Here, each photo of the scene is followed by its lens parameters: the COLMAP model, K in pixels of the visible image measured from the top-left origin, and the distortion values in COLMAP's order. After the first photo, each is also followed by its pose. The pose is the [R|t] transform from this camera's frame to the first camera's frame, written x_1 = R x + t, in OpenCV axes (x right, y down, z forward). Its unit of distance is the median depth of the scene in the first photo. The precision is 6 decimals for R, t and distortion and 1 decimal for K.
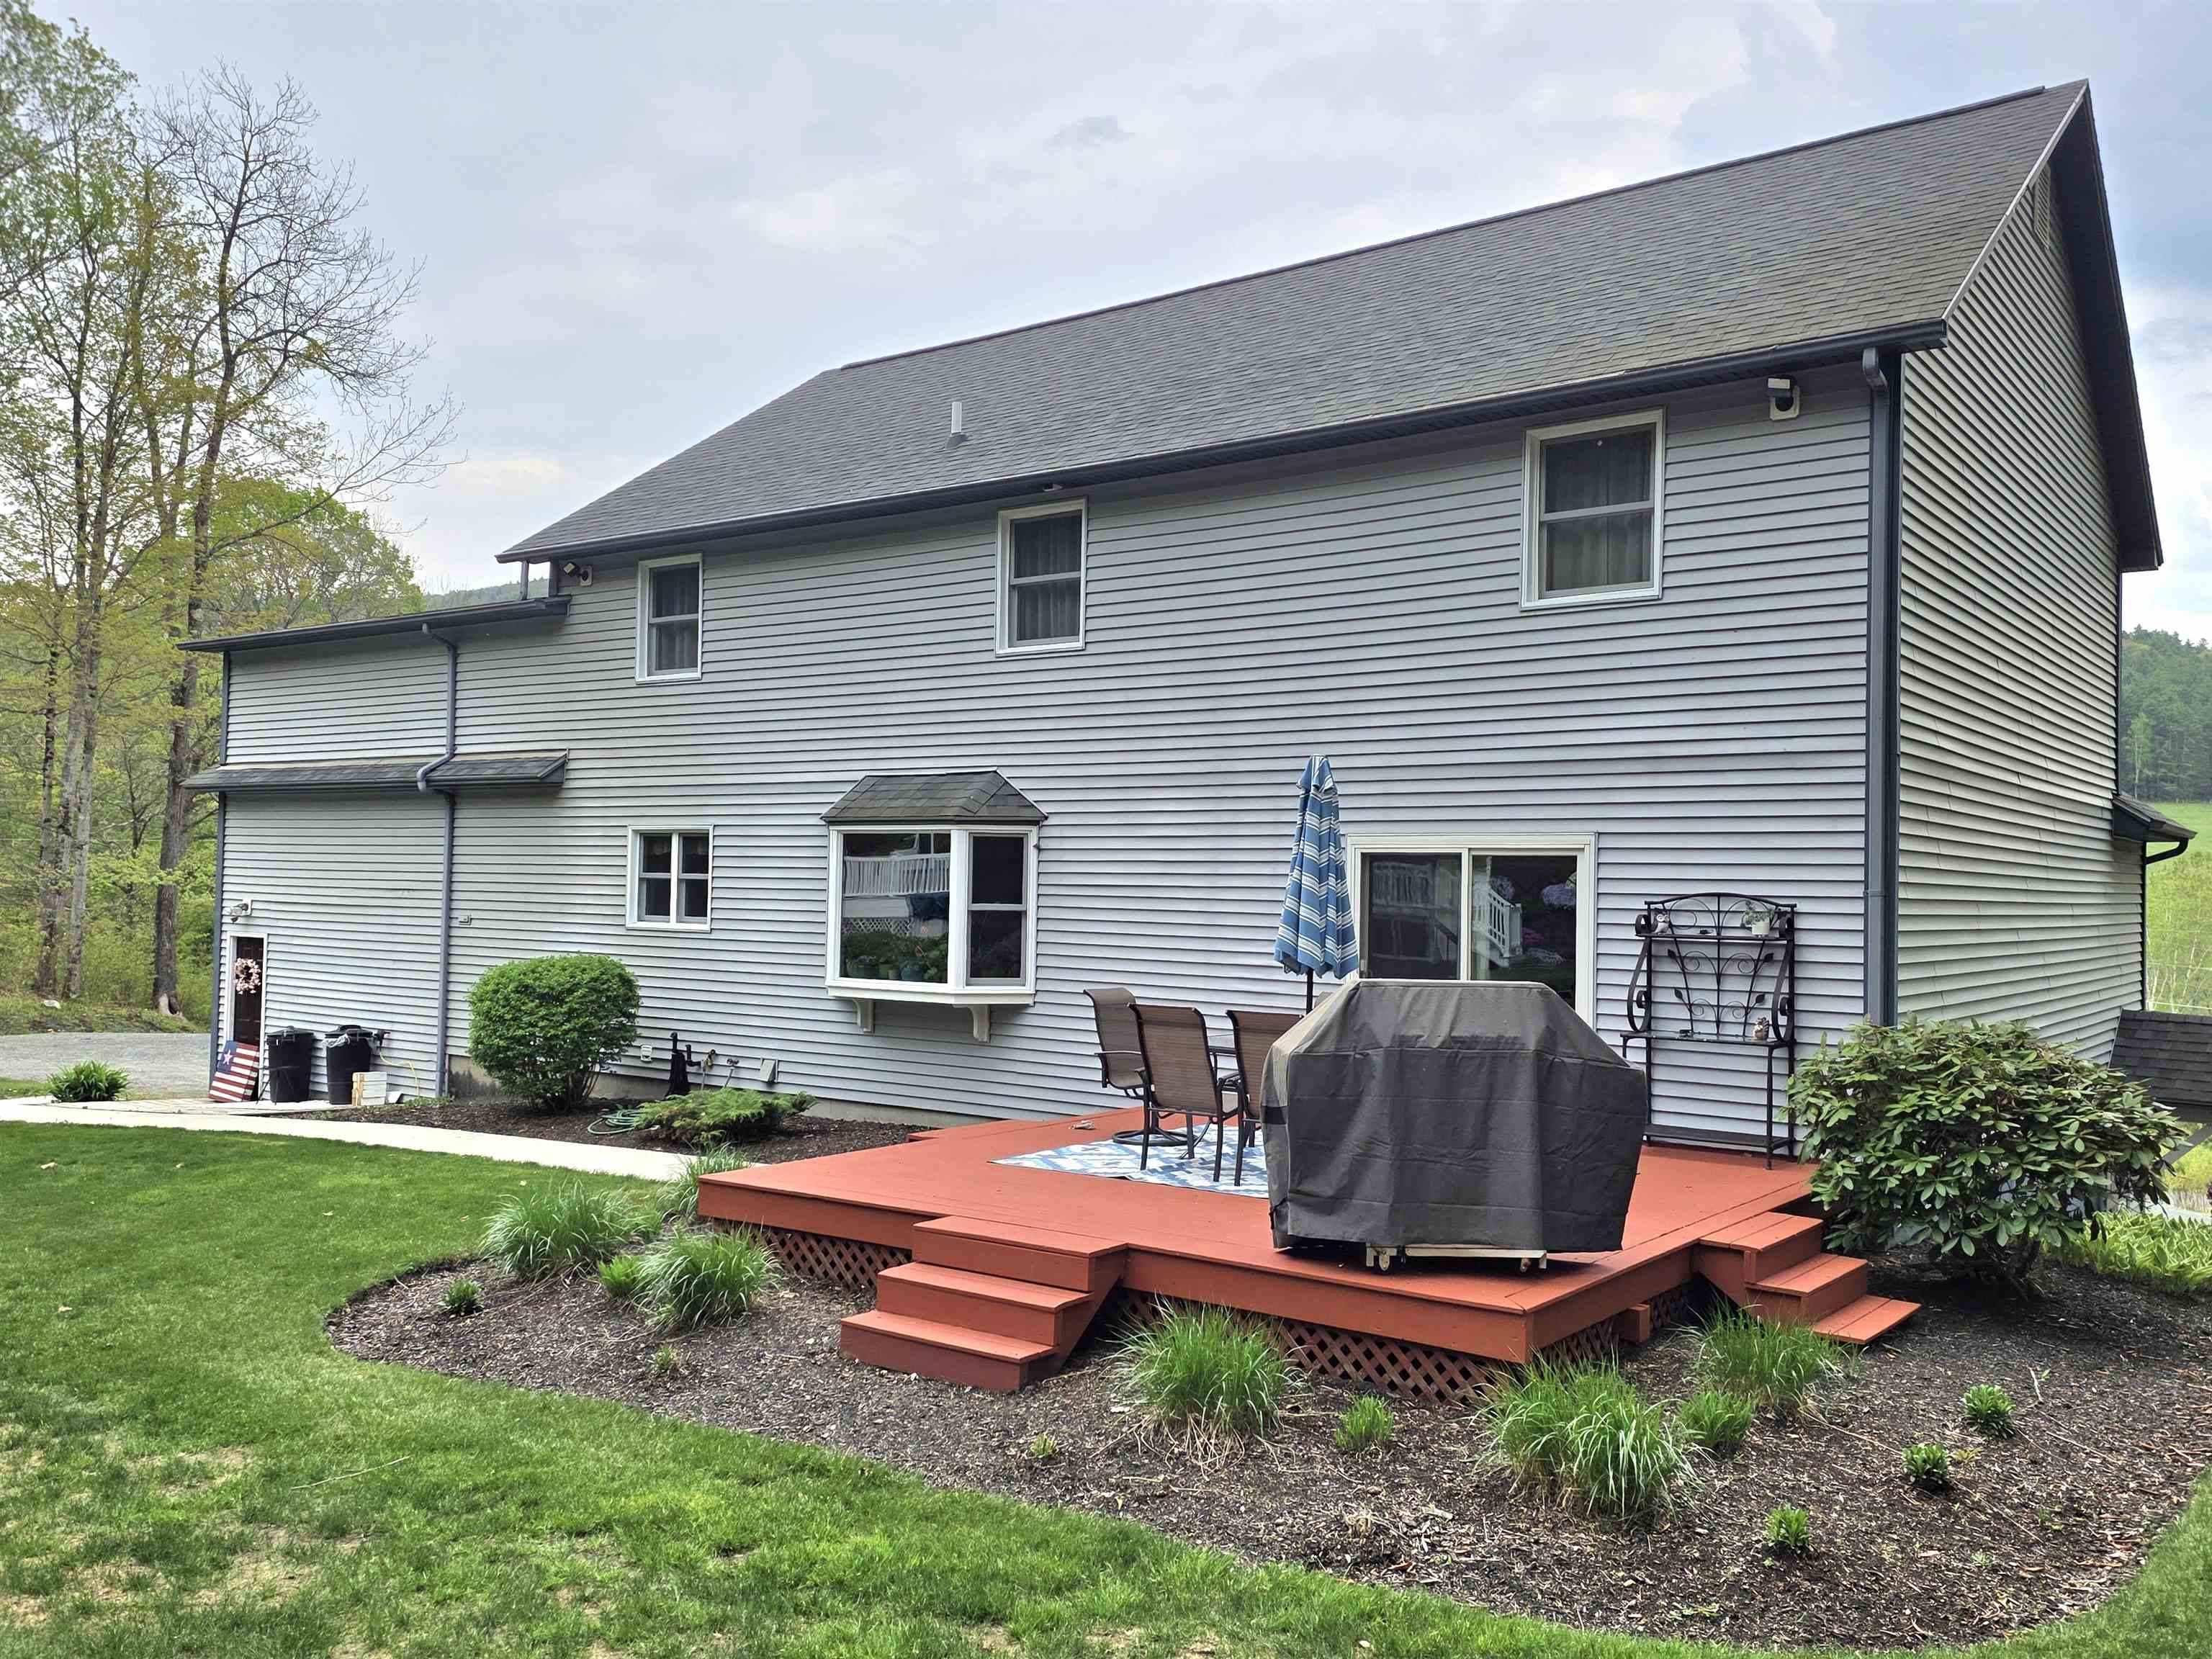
lens RADIAL K [[1775.1, 0, 1106.0], [0, 1775.1, 829.5], [0, 0, 1]] dist [0.160572, -0.163648]
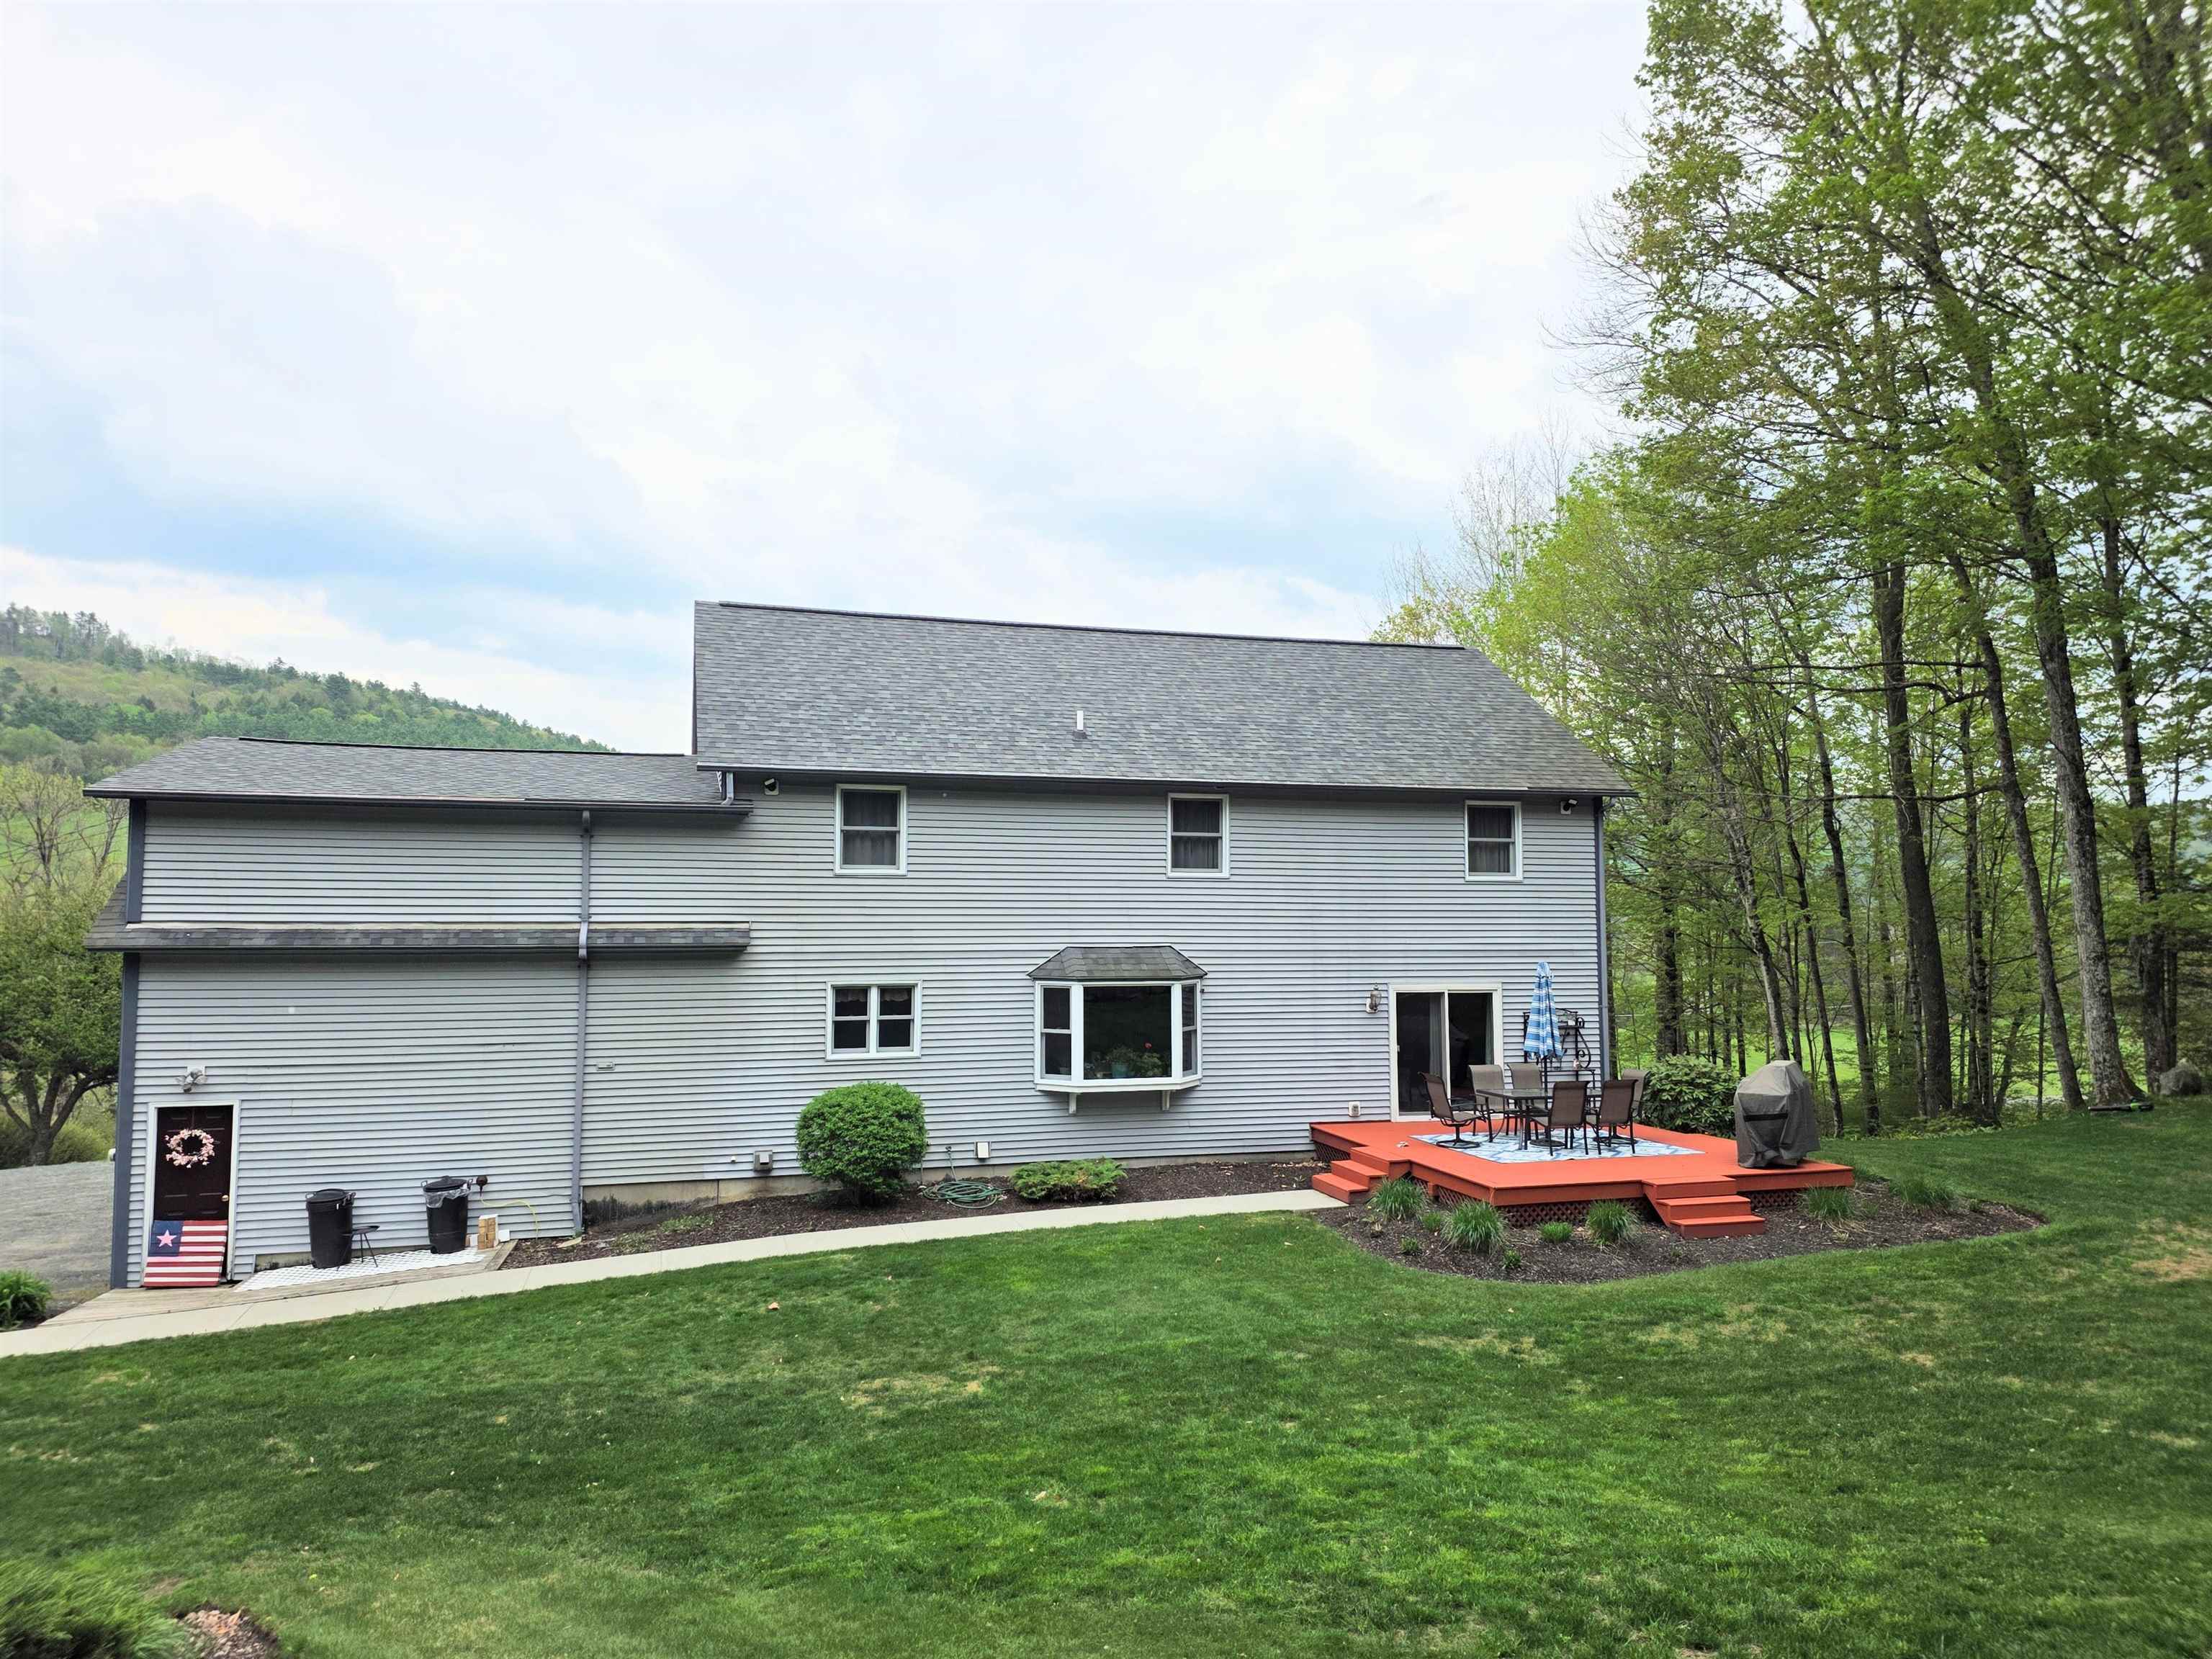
lens RADIAL K [[1410.6, 0, 1106.0], [0, 1410.6, 829.5], [0, 0, 1]] dist [0.232070, -0.322021]
pose [[0.599775, 0.039620, 0.799187, -1.081223], [-0.012902, 0.999122, -0.039848, -0.082044], [-0.800064, 0.013589, 0.599760, 0.220200]]
